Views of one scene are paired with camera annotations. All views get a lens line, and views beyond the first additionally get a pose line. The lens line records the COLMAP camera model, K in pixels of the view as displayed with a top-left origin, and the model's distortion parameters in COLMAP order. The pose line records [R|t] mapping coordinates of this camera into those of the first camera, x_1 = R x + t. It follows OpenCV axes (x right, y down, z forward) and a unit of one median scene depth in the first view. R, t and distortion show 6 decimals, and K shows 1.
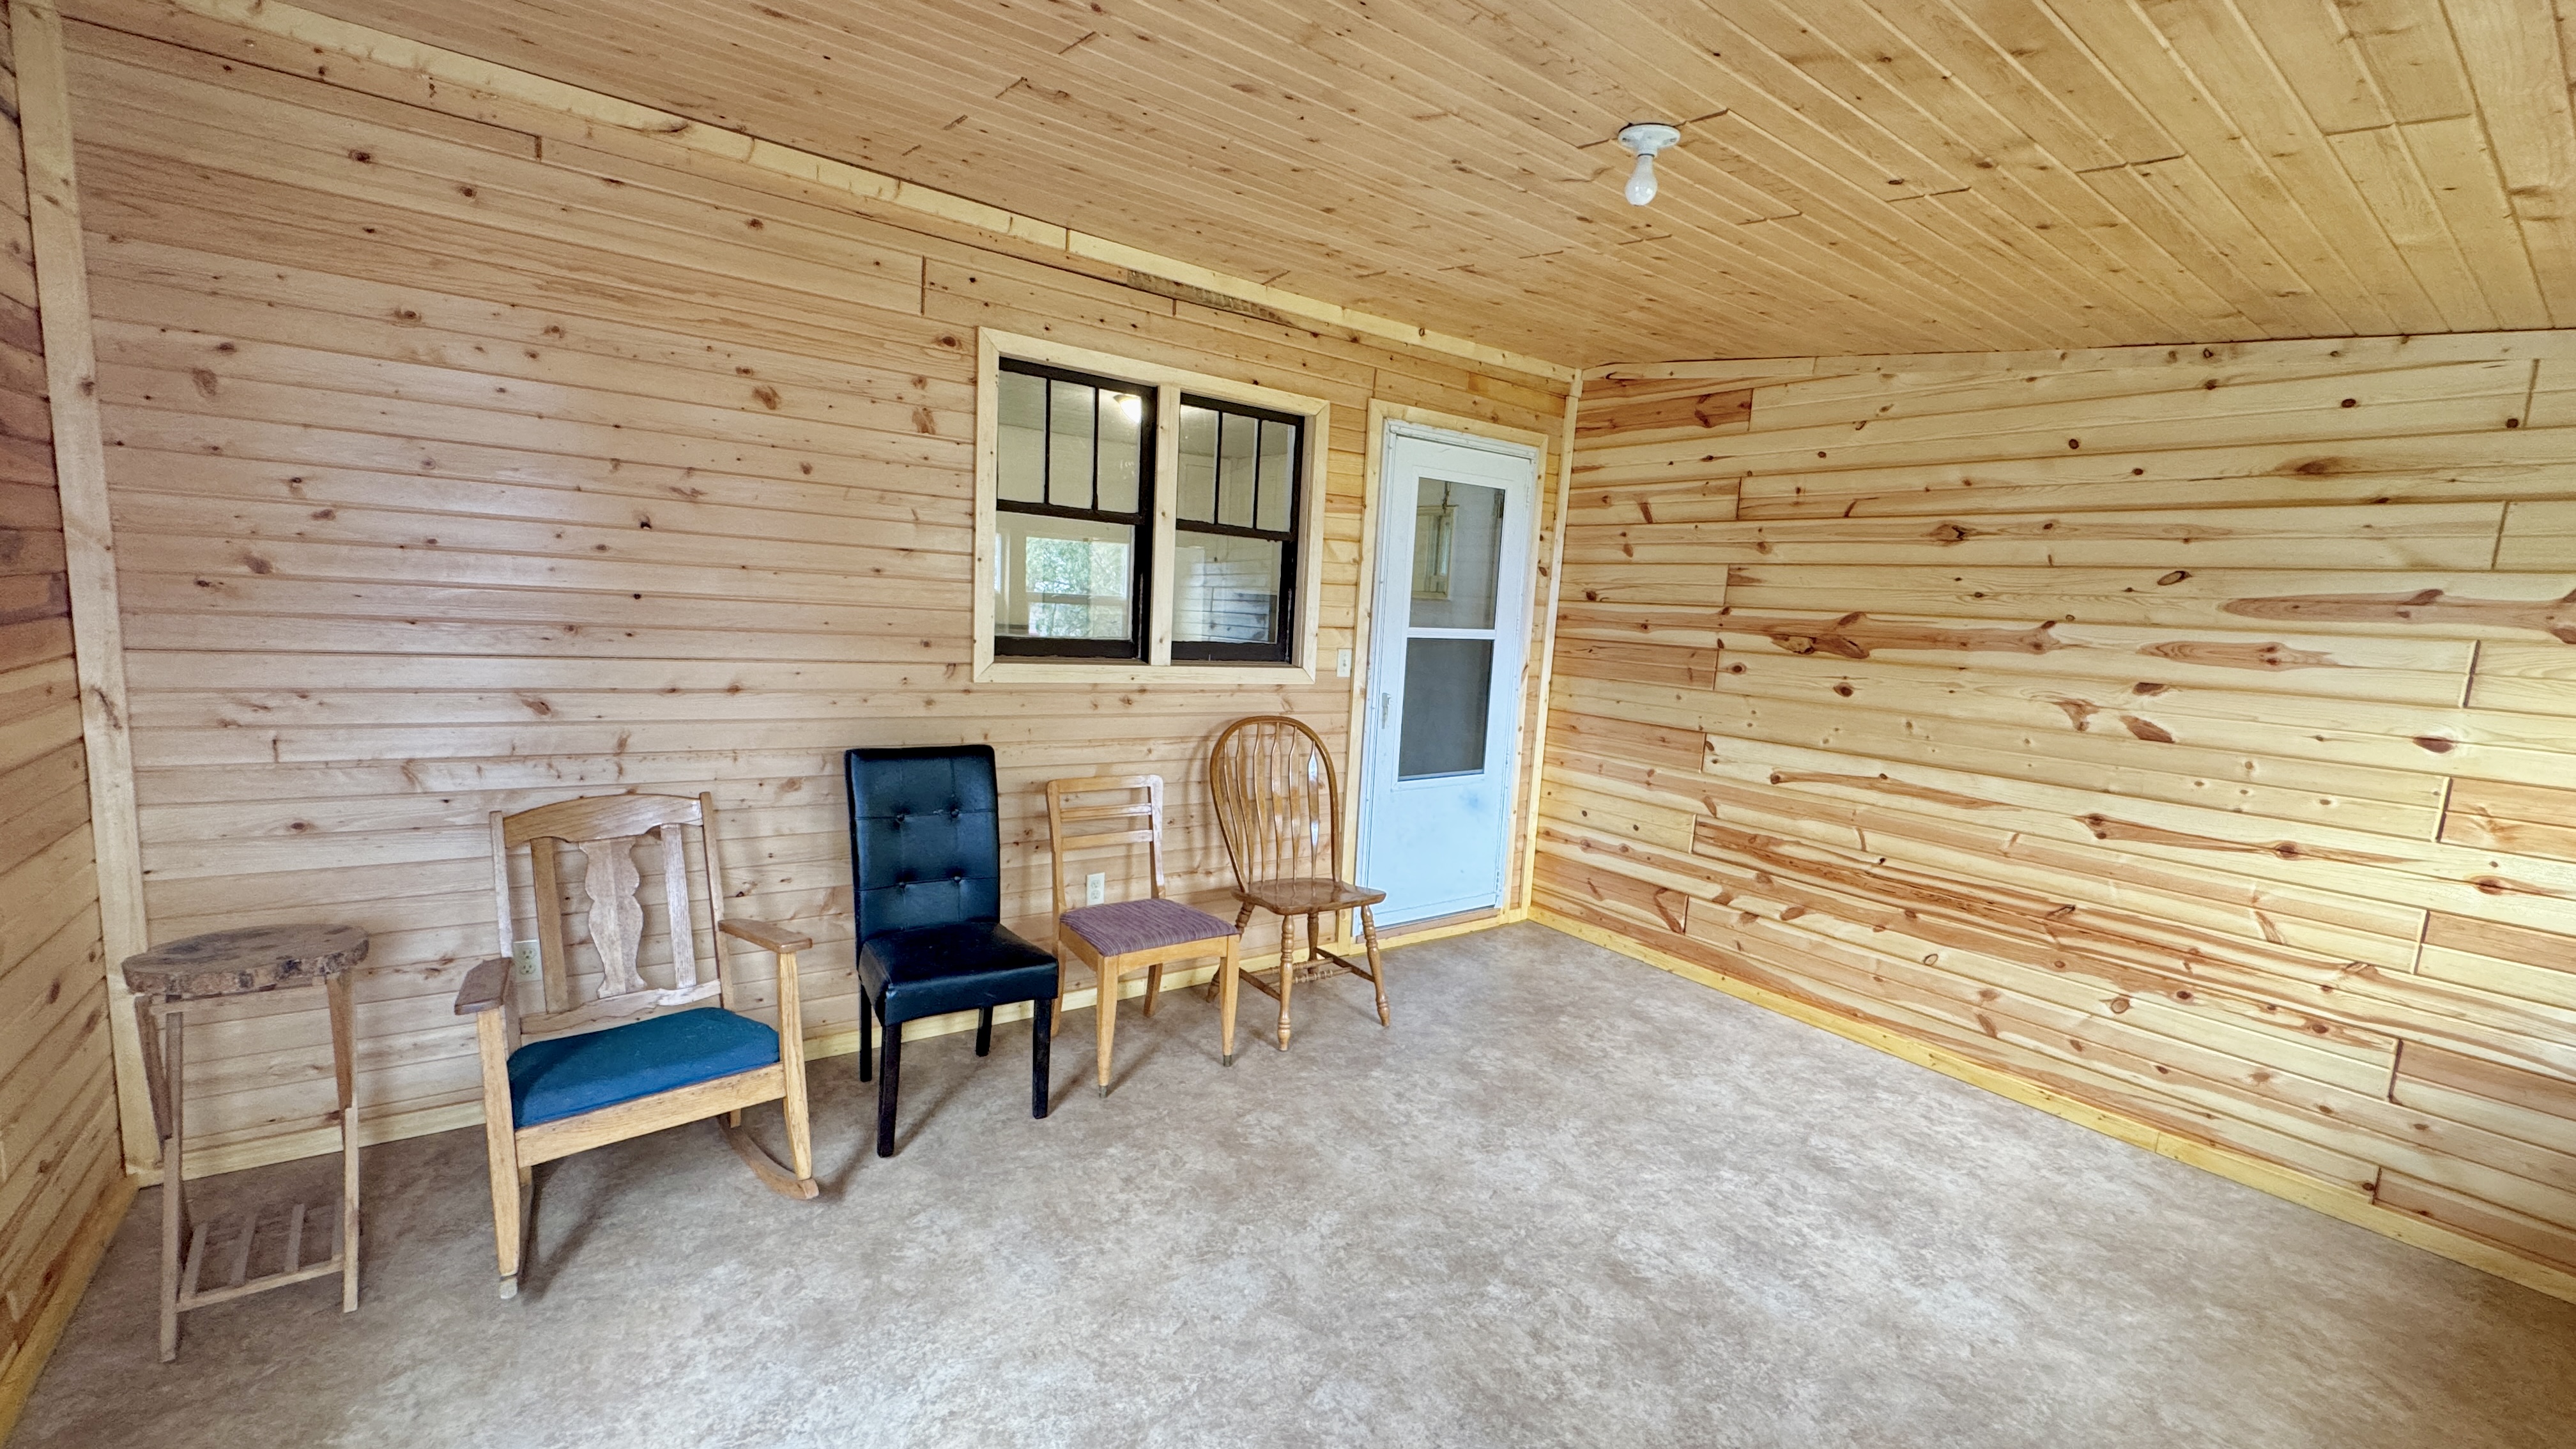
lens RADIAL K [[1027.3, 0, 1284.7], [0, 1027.3, 737.1], [0, 0, 1]] dist [-0.002931, 0.000014]
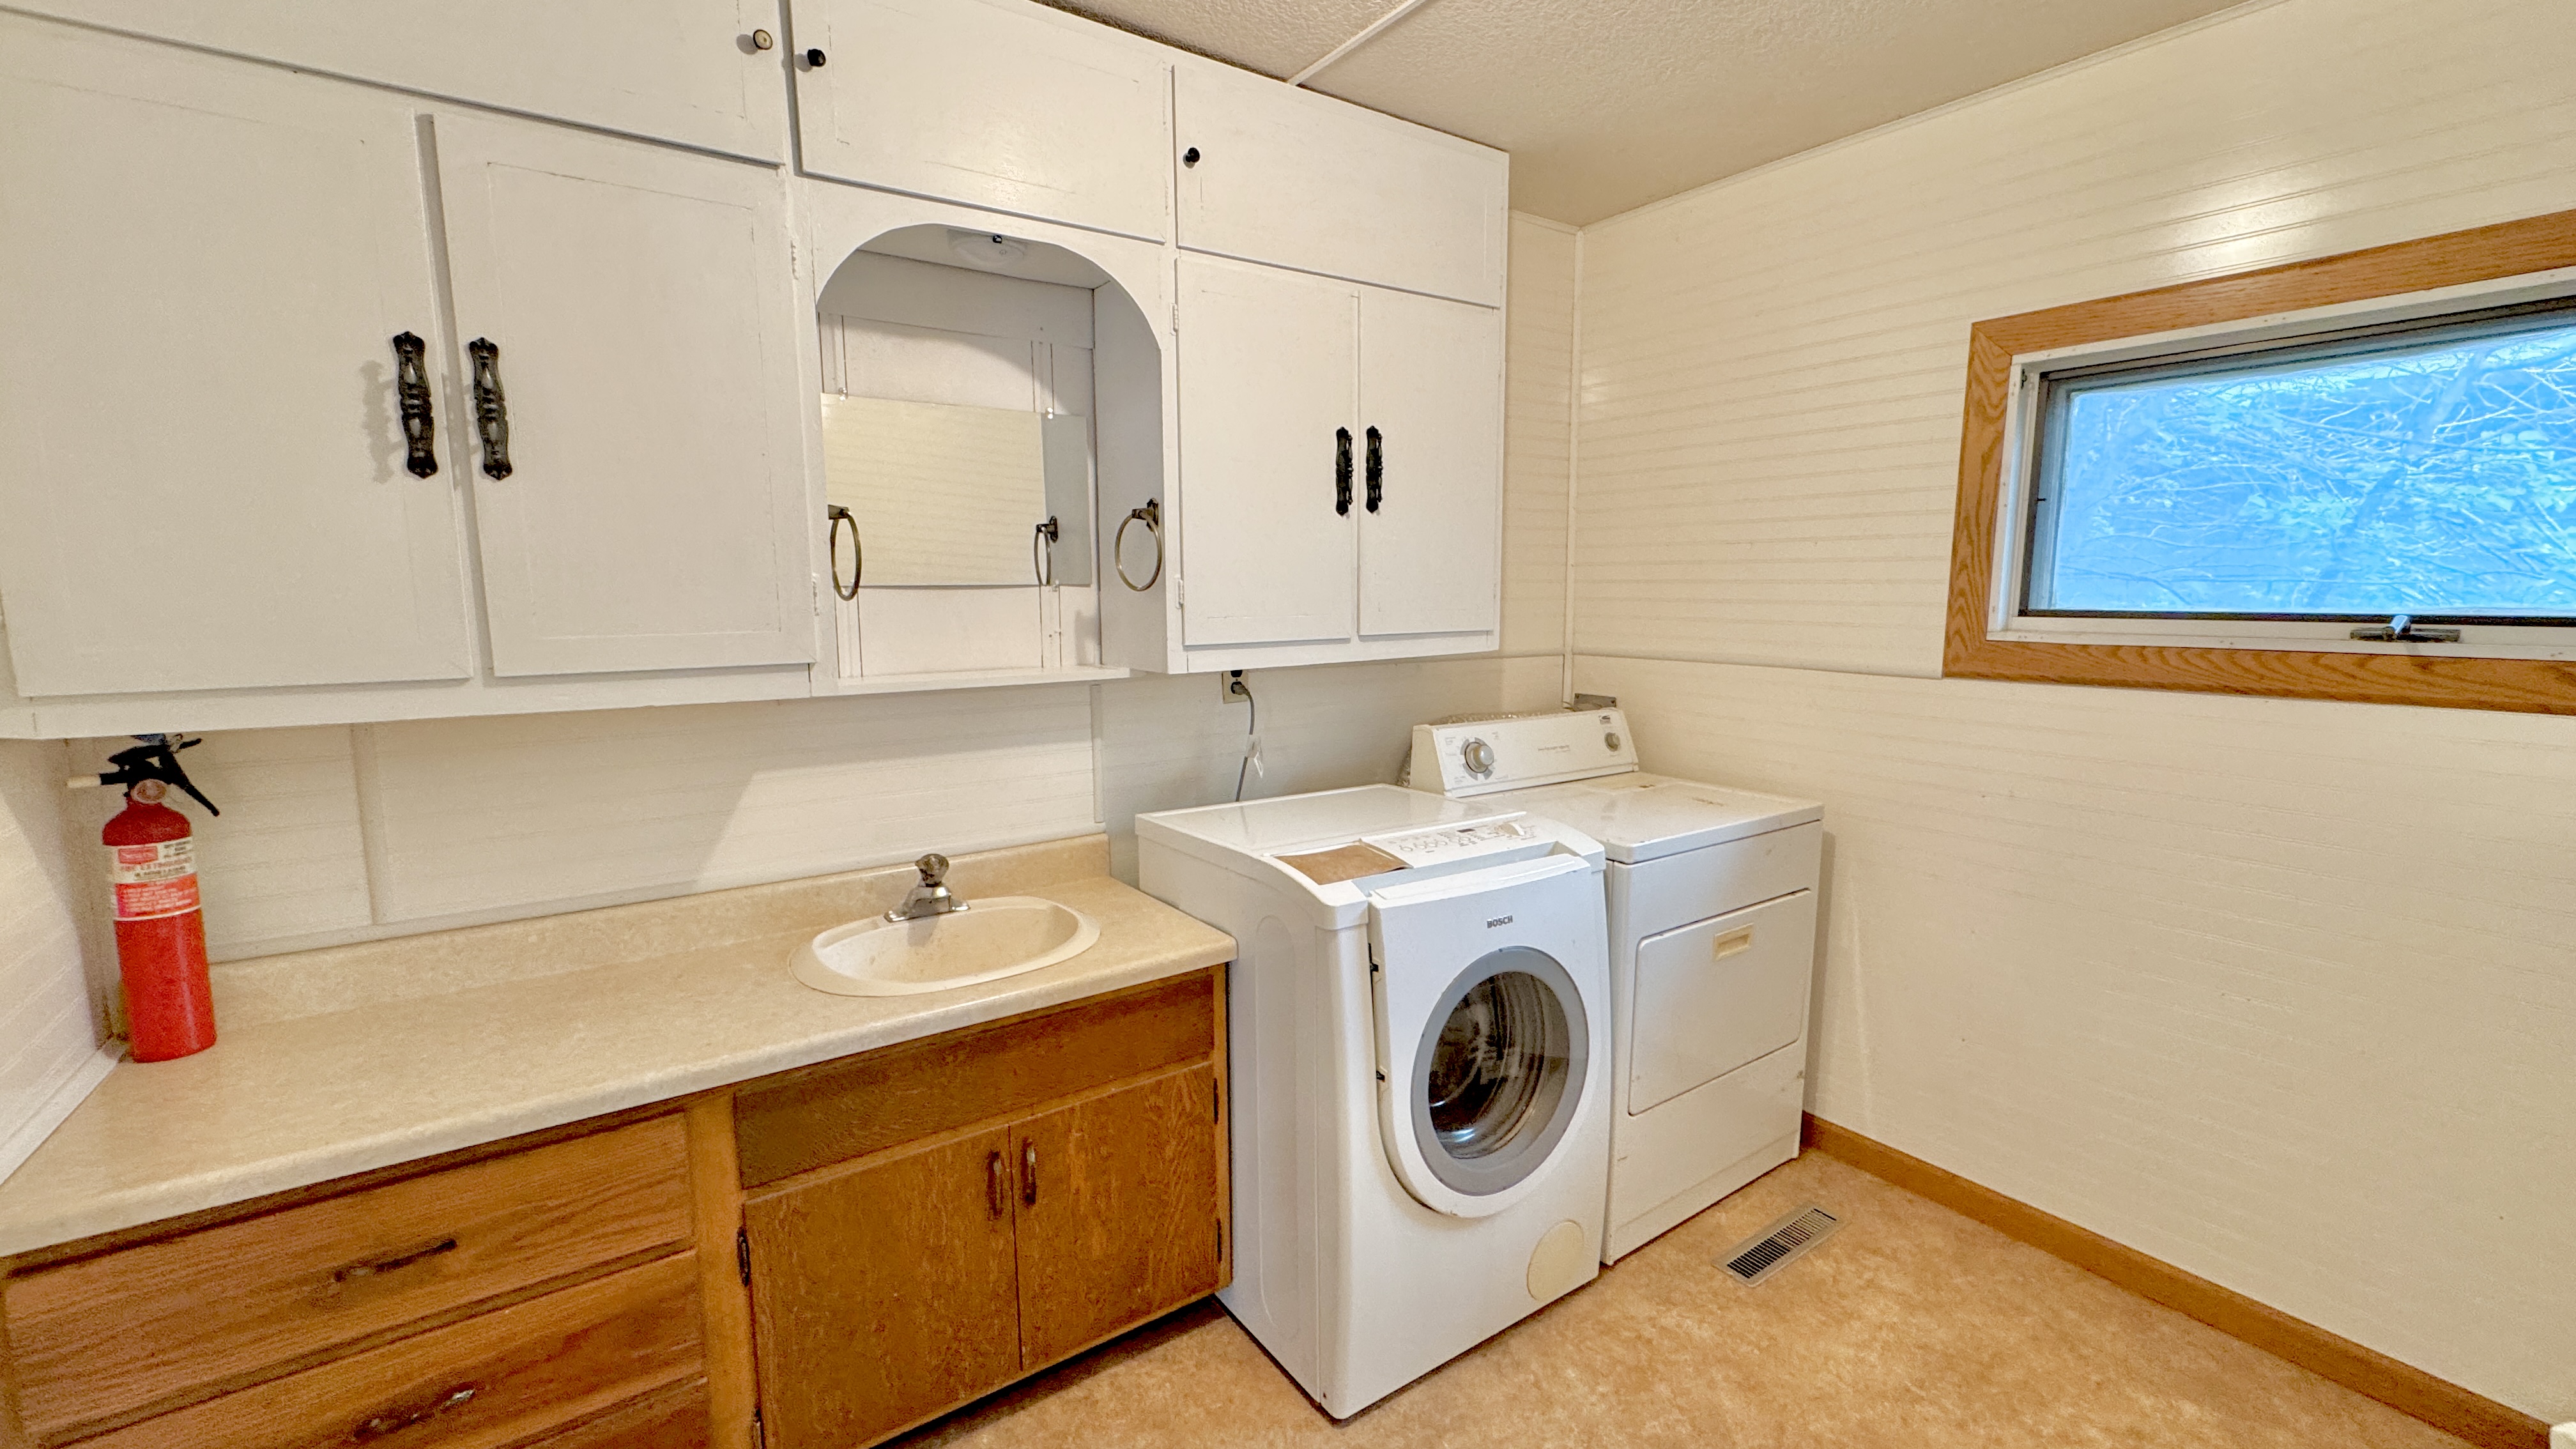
lens RADIAL K [[1027.3, 0, 1284.9], [0, 1027.3, 720.2], [0, 0, 1]] dist [-0.002931, 0.000014]
pose [[-0.029189, 0.082217, -0.996187, 0.678951], [-0.135798, 0.987045, 0.085442, -0.011431], [0.990307, 0.137774, -0.017646, 0.551888]]
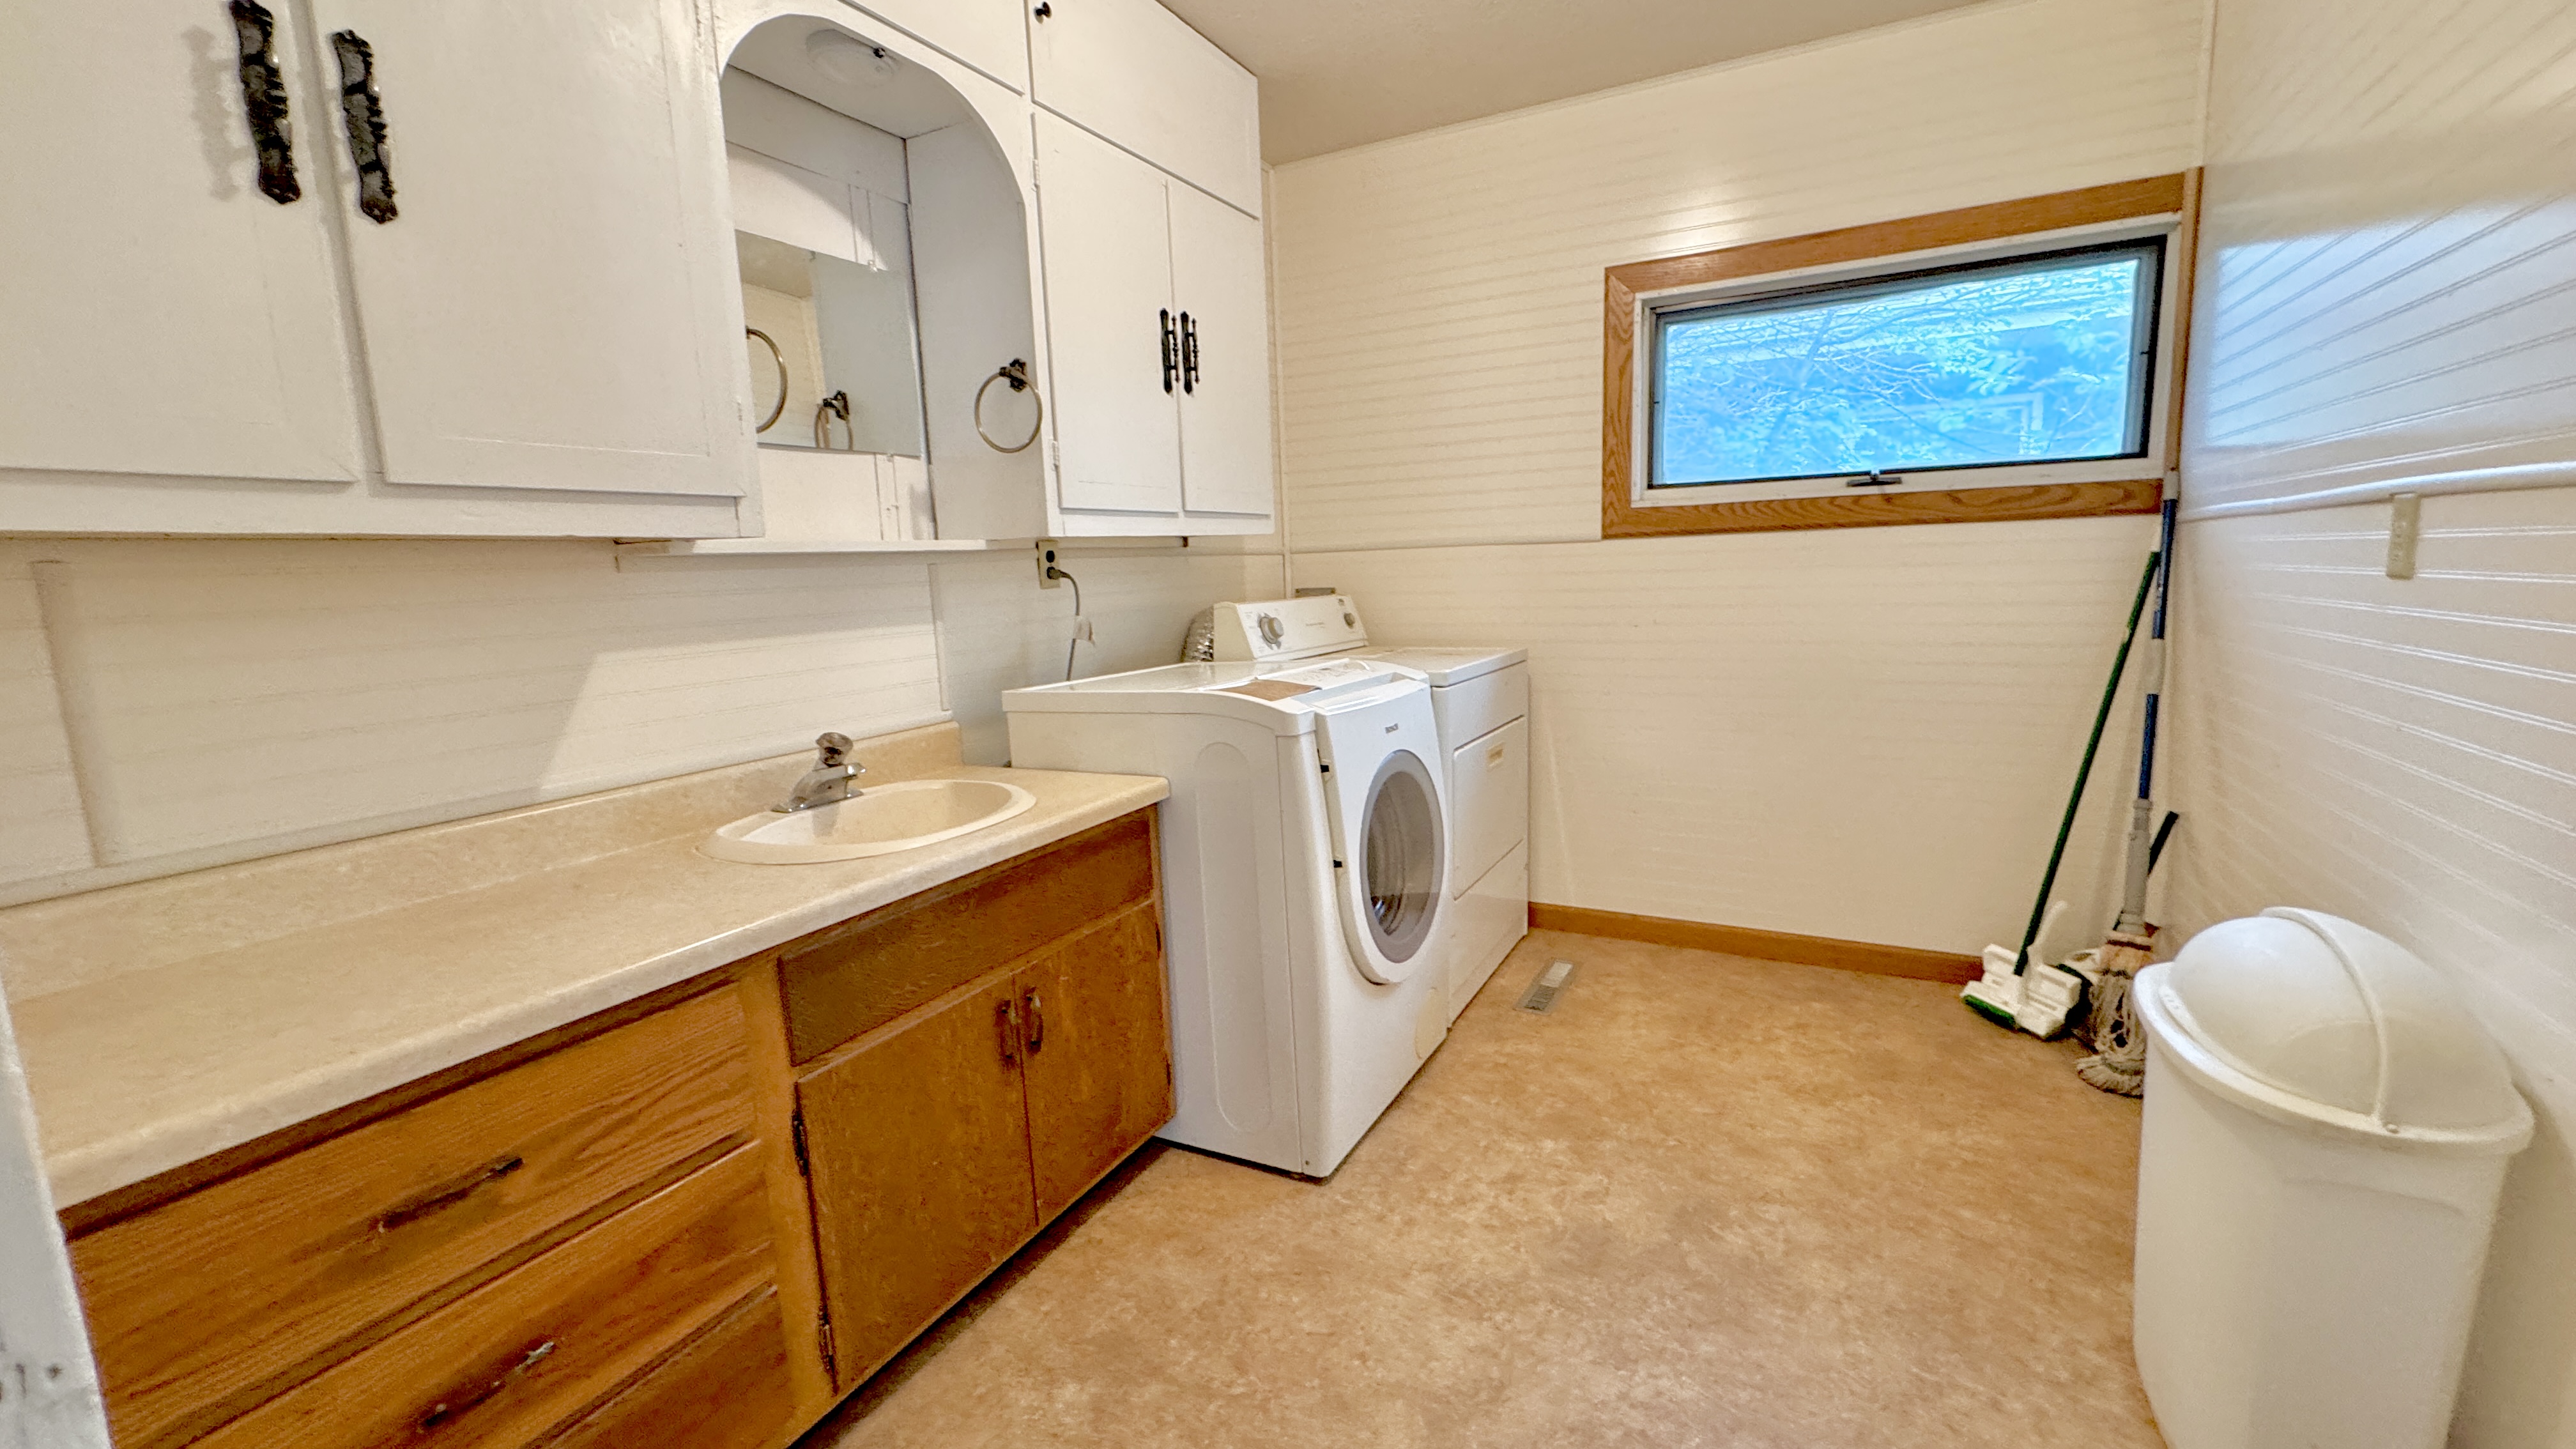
lens RADIAL K [[1027.3, 0, 1282.6], [0, 1027.3, 721.2], [0, 0, 1]] dist [-0.002931, 0.000014]
pose [[0.425263, 0.072390, -0.902170, 0.694133], [-0.066792, 0.996588, 0.048481, 0.177424], [0.902602, 0.039641, 0.428648, 0.165012]]
